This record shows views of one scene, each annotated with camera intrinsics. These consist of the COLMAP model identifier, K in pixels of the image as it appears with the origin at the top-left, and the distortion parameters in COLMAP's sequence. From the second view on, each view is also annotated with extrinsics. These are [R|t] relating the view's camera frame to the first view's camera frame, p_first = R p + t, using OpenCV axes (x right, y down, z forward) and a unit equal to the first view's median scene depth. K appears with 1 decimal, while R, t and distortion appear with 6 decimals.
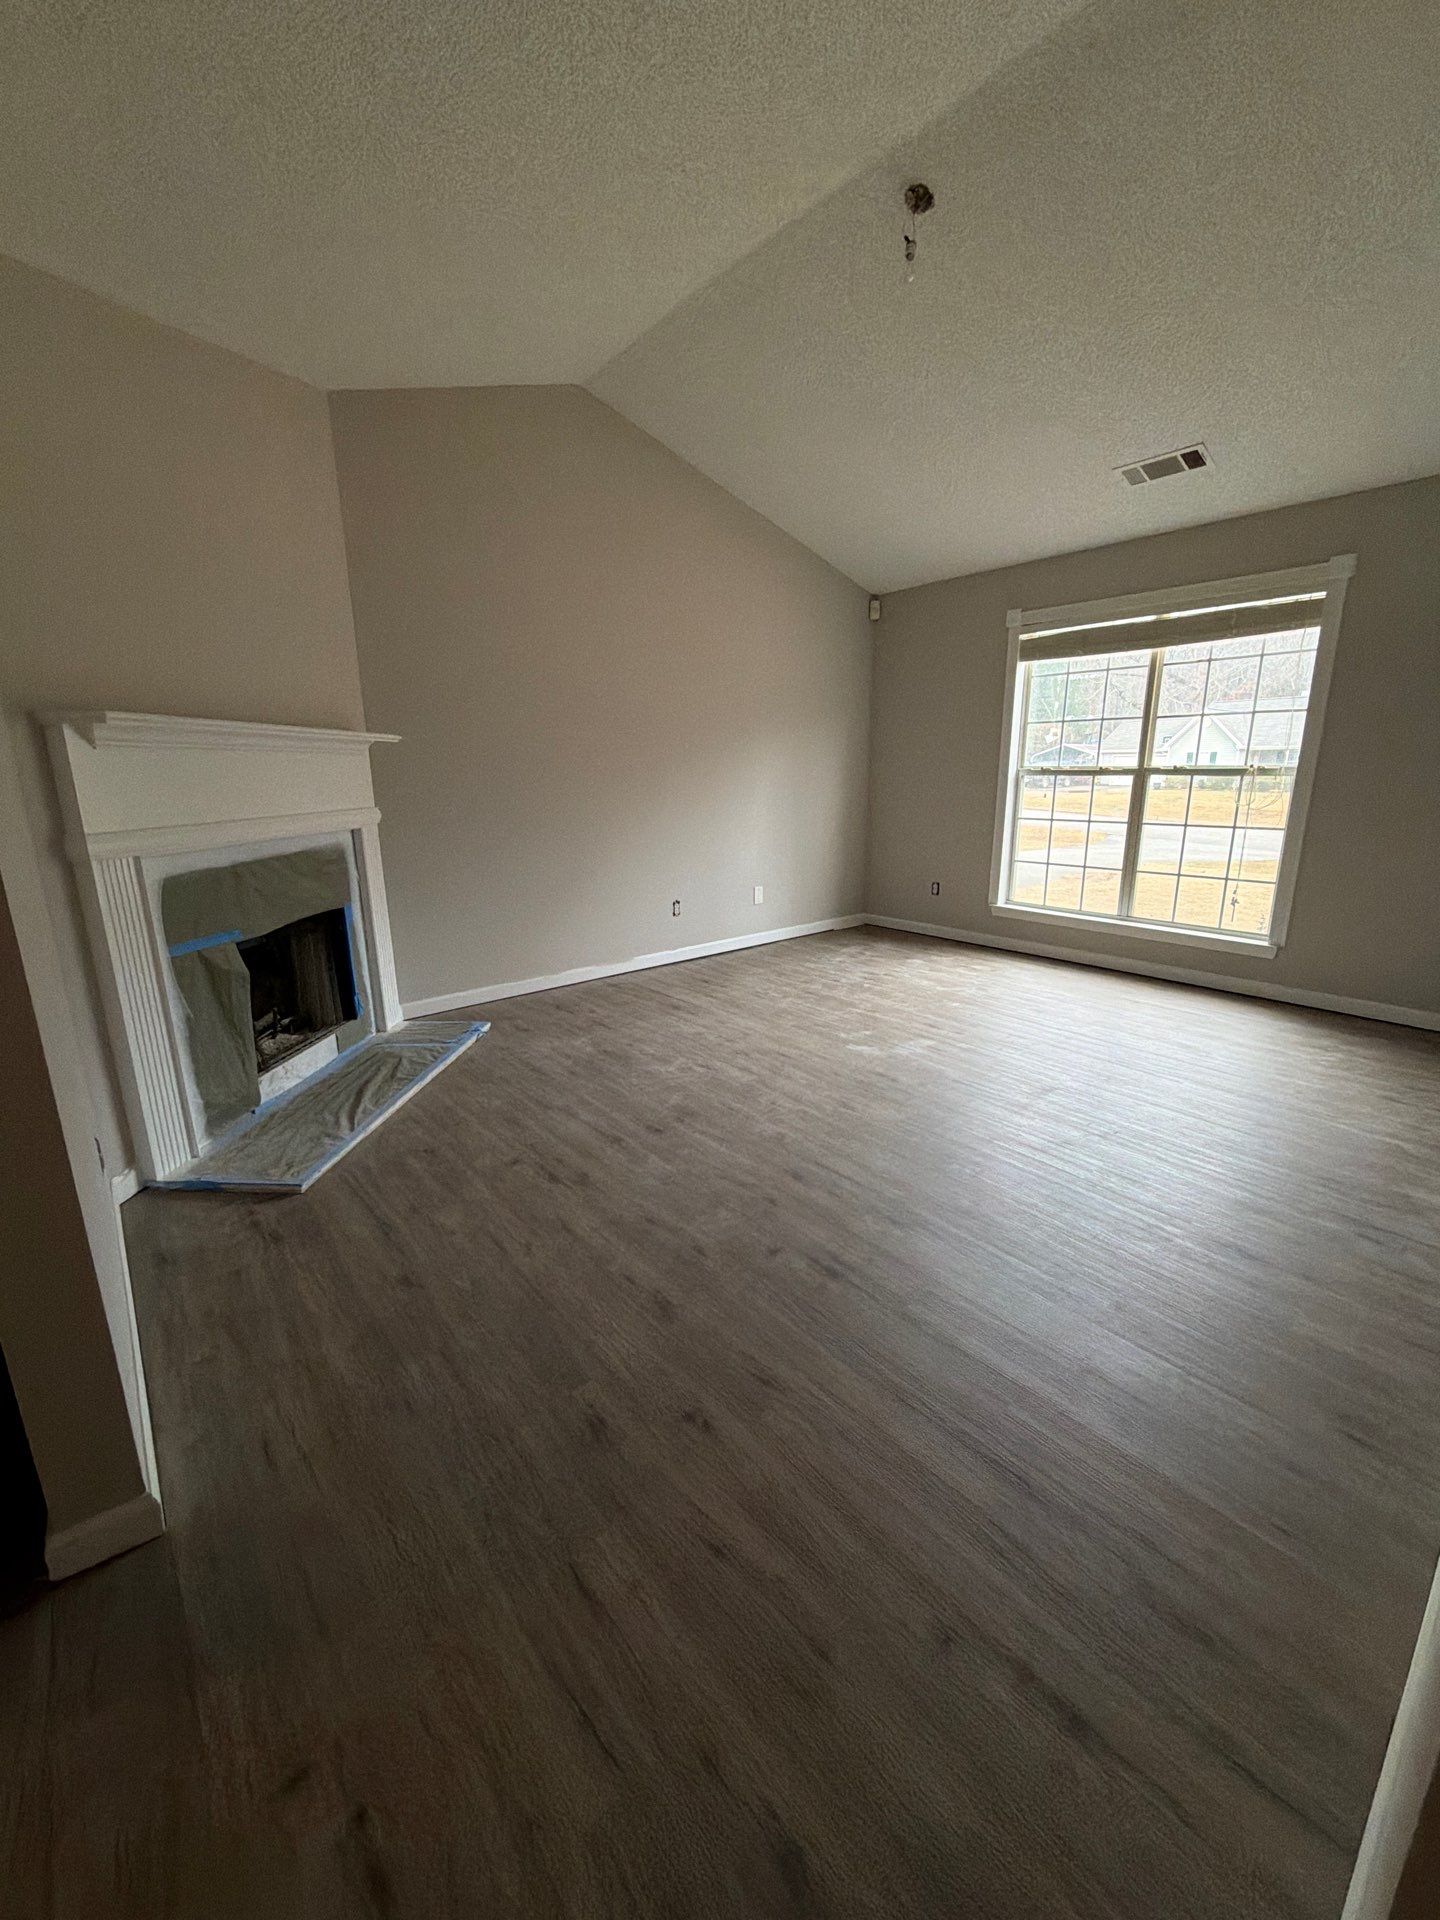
lens RADIAL K [[756.9, 0, 722.6], [0, 756.9, 955.4], [0, 0, 1]] dist [-0.000234, -0.000825]
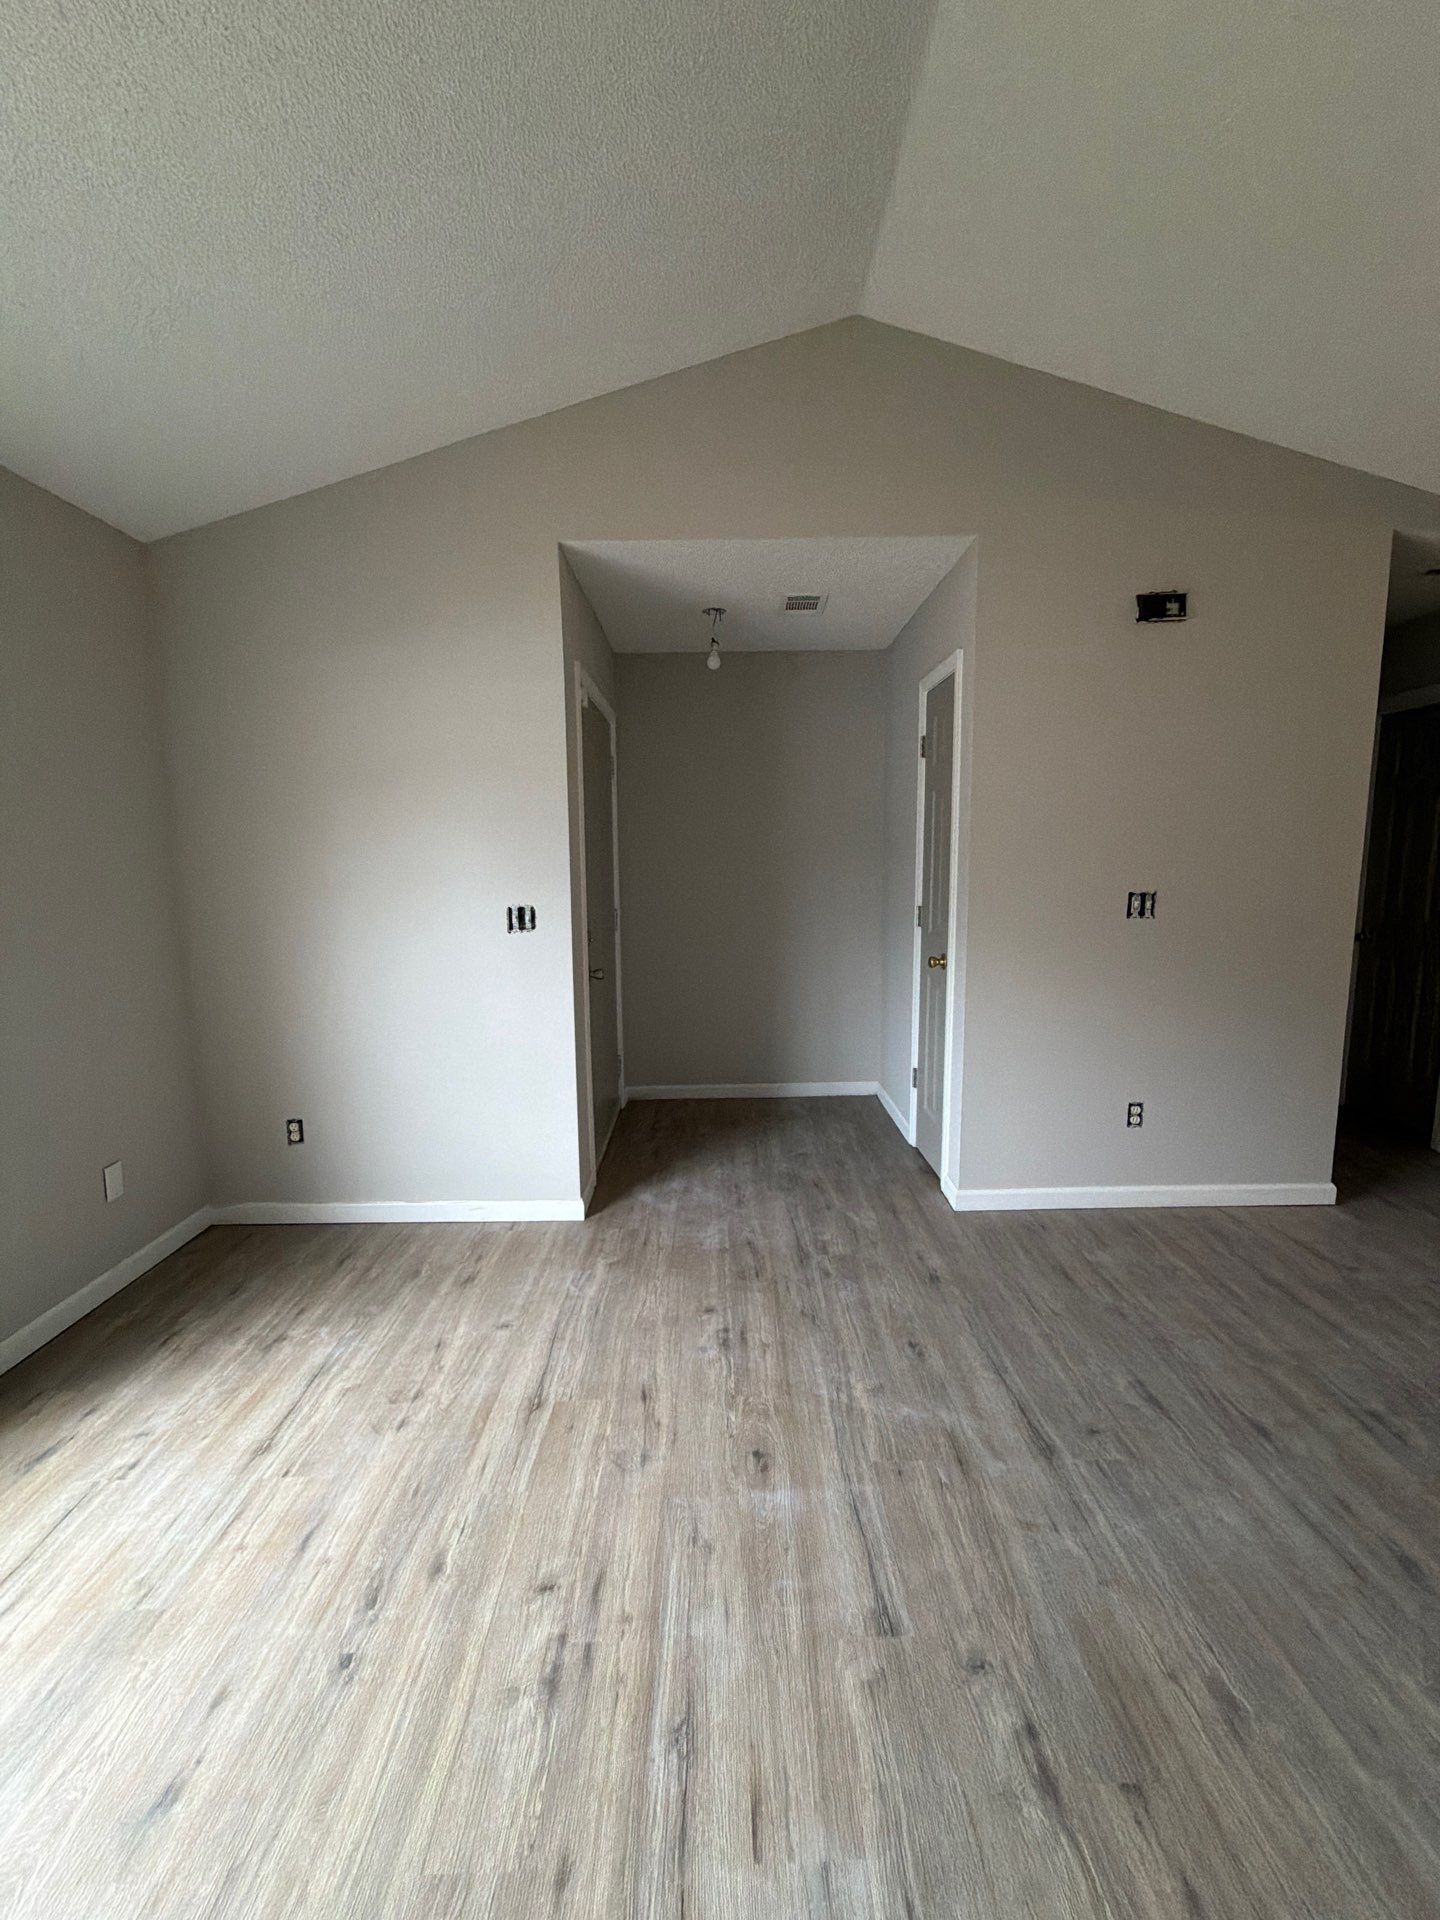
lens RADIAL K [[756.9, 0, 718.4], [0, 756.9, 957.1], [0, 0, 1]] dist [-0.000234, -0.000825]
pose [[-0.763935, -0.069325, 0.641559, 0.090497], [0.175632, 0.934342, 0.310095, -0.249998], [-0.620932, 0.349571, -0.701600, 0.866832]]
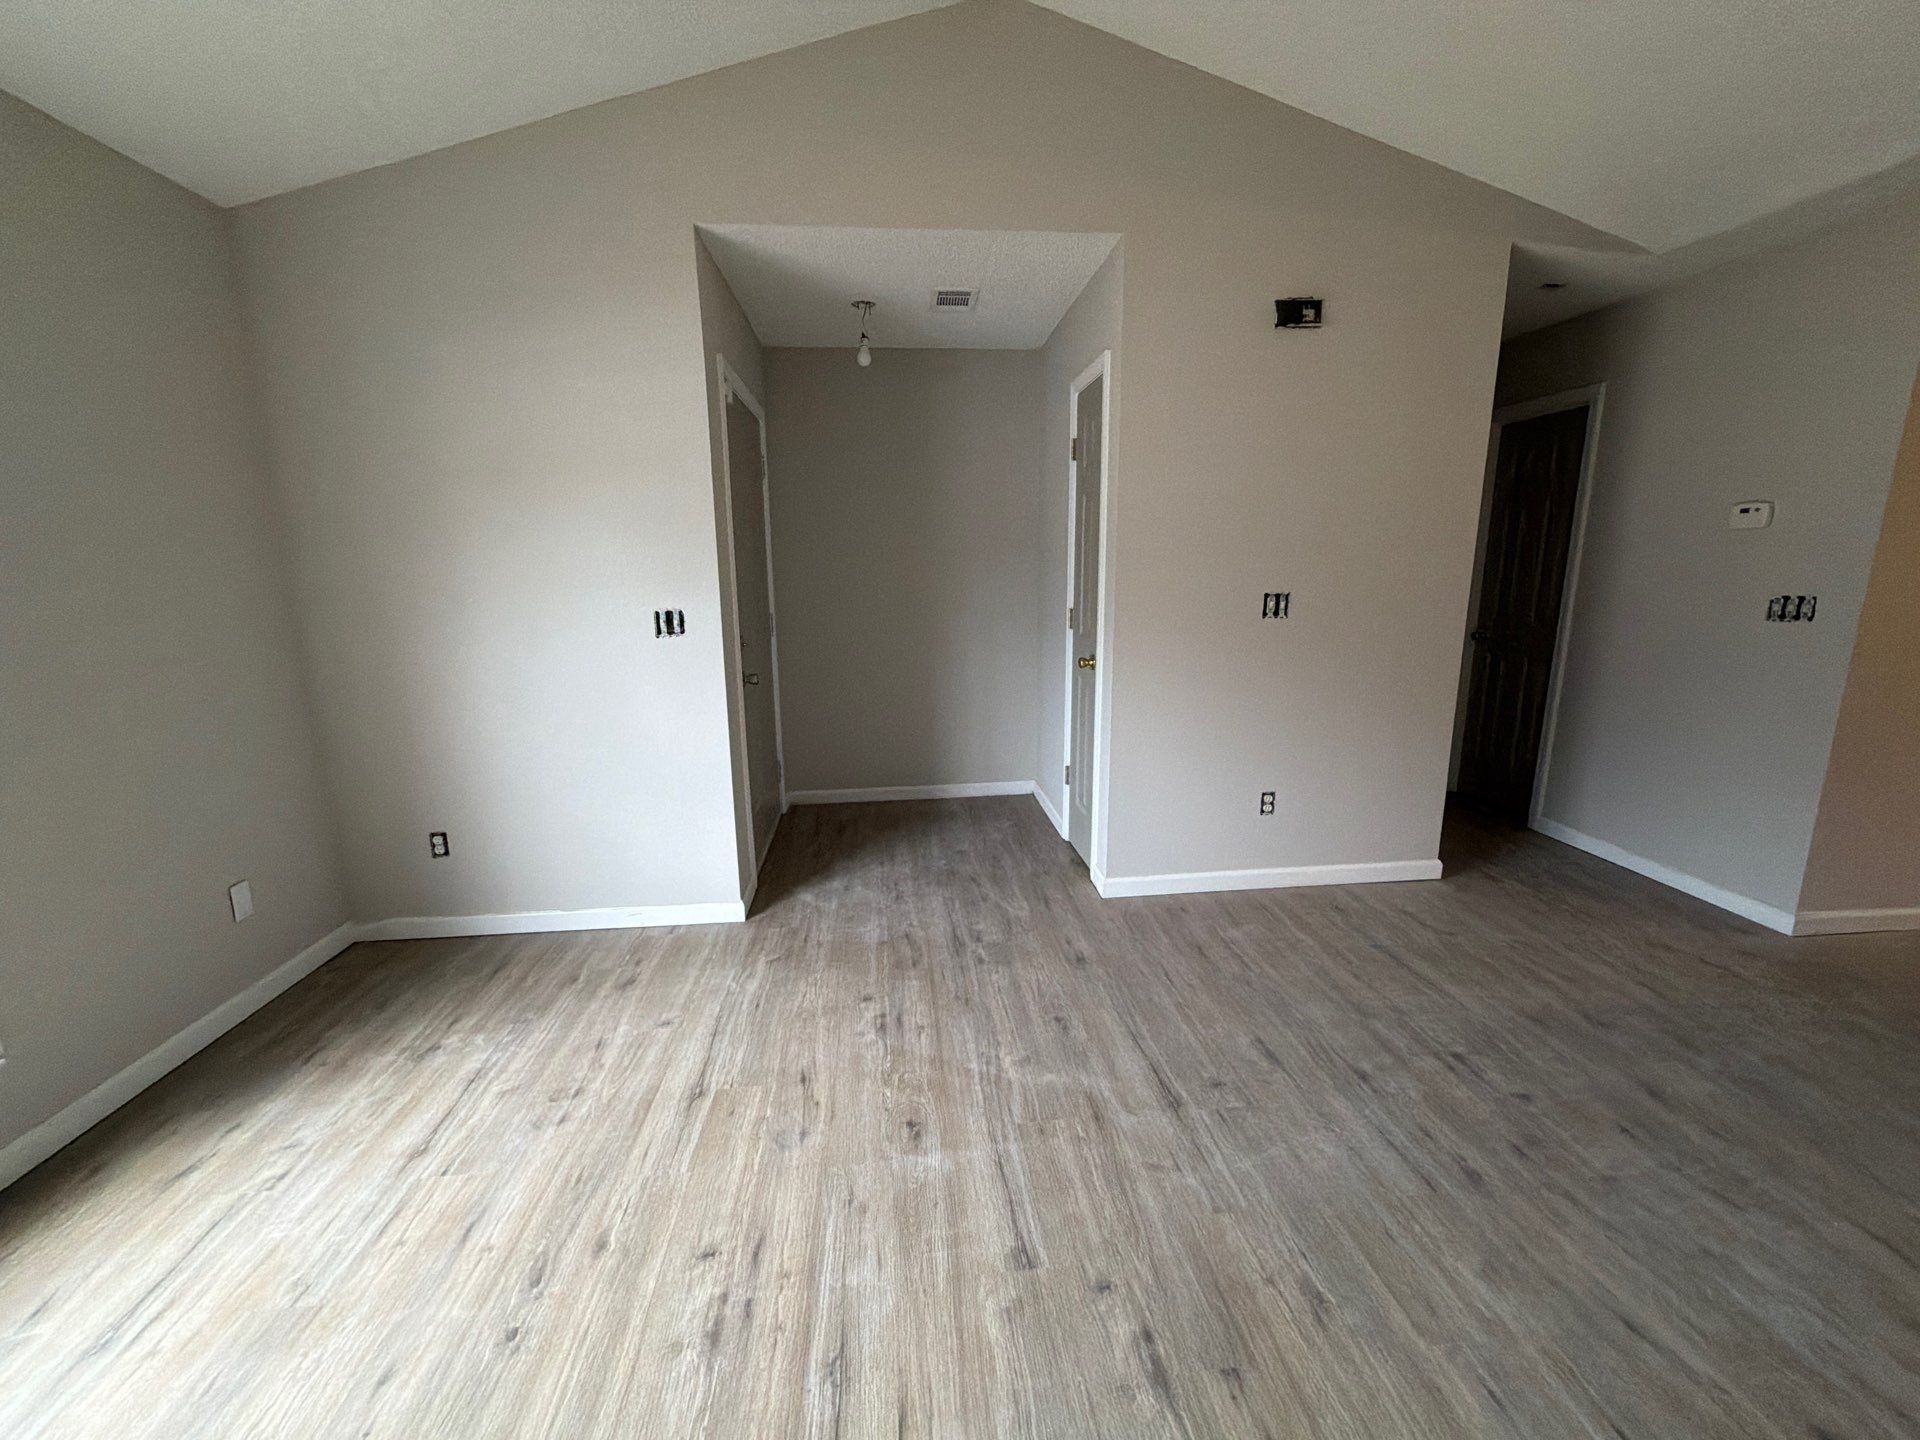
lens RADIAL K [[756.9, 0, 953.4], [0, 756.9, 716.3], [0, 0, 1]] dist [-0.000234, -0.000825]
pose [[-0.818590, -0.097761, 0.565998, 0.074572], [0.158998, 0.908334, 0.386845, -0.246025], [-0.551933, 0.406660, -0.728009, 0.868796]]
